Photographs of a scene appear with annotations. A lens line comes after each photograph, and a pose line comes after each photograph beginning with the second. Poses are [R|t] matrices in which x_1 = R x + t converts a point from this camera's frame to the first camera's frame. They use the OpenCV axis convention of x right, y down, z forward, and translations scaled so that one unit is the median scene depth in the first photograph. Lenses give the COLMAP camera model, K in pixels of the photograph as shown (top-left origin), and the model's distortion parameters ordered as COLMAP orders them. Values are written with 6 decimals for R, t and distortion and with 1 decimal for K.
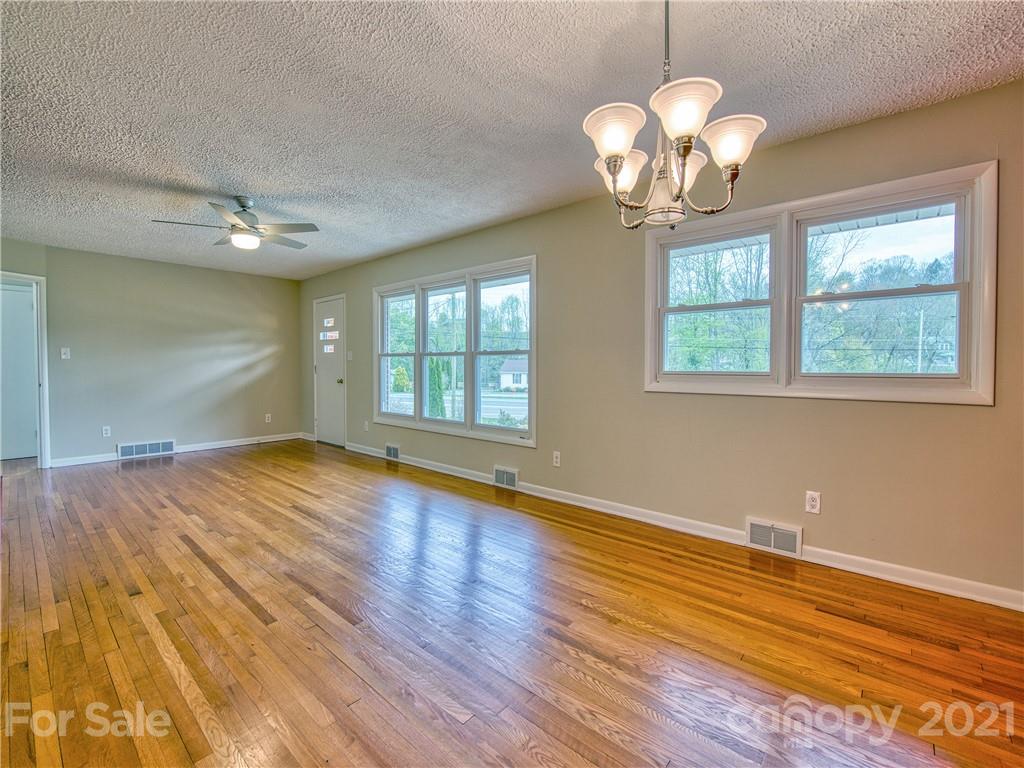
lens RADIAL K [[459.3, 0, 512.1], [0, 459.3, 376.9], [0, 0, 1]] dist [-0.002661, -0.000043]
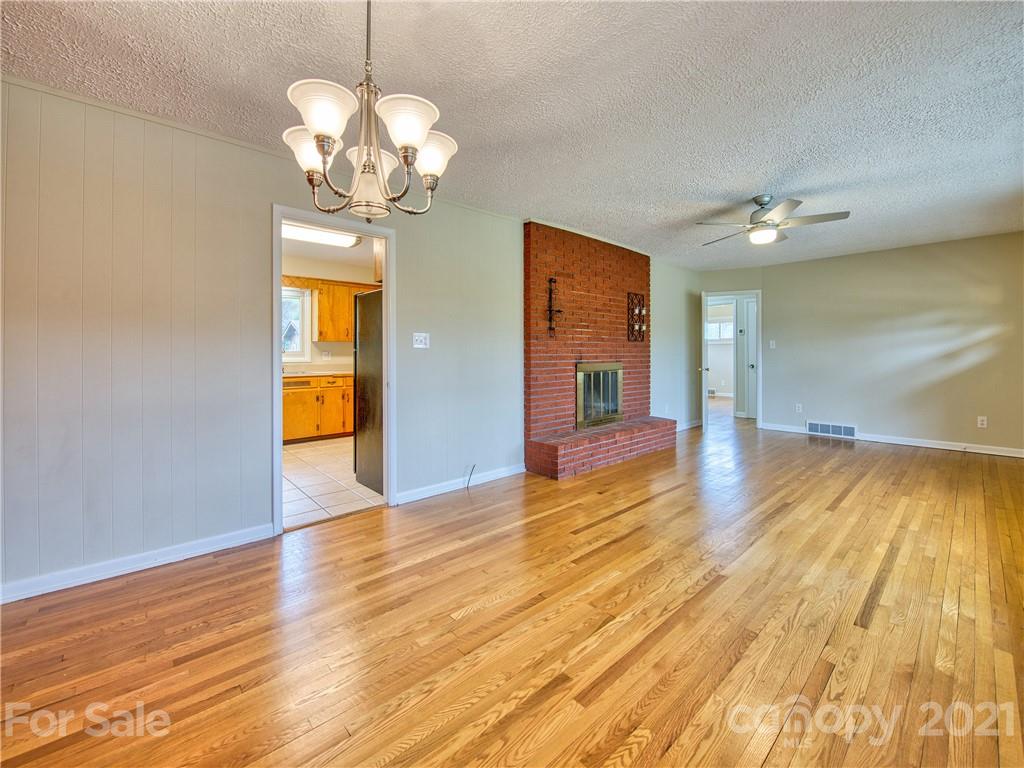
lens RADIAL K [[413.5, 0, 498.6], [0, 413.5, 361.2], [0, 0, 1]] dist [-0.000745, -0.000025]
pose [[-0.135896, 0.015457, -0.990603, 0.445819], [-0.018843, 0.999657, 0.018183, -0.014504], [0.990544, 0.021137, -0.135558, 0.528751]]
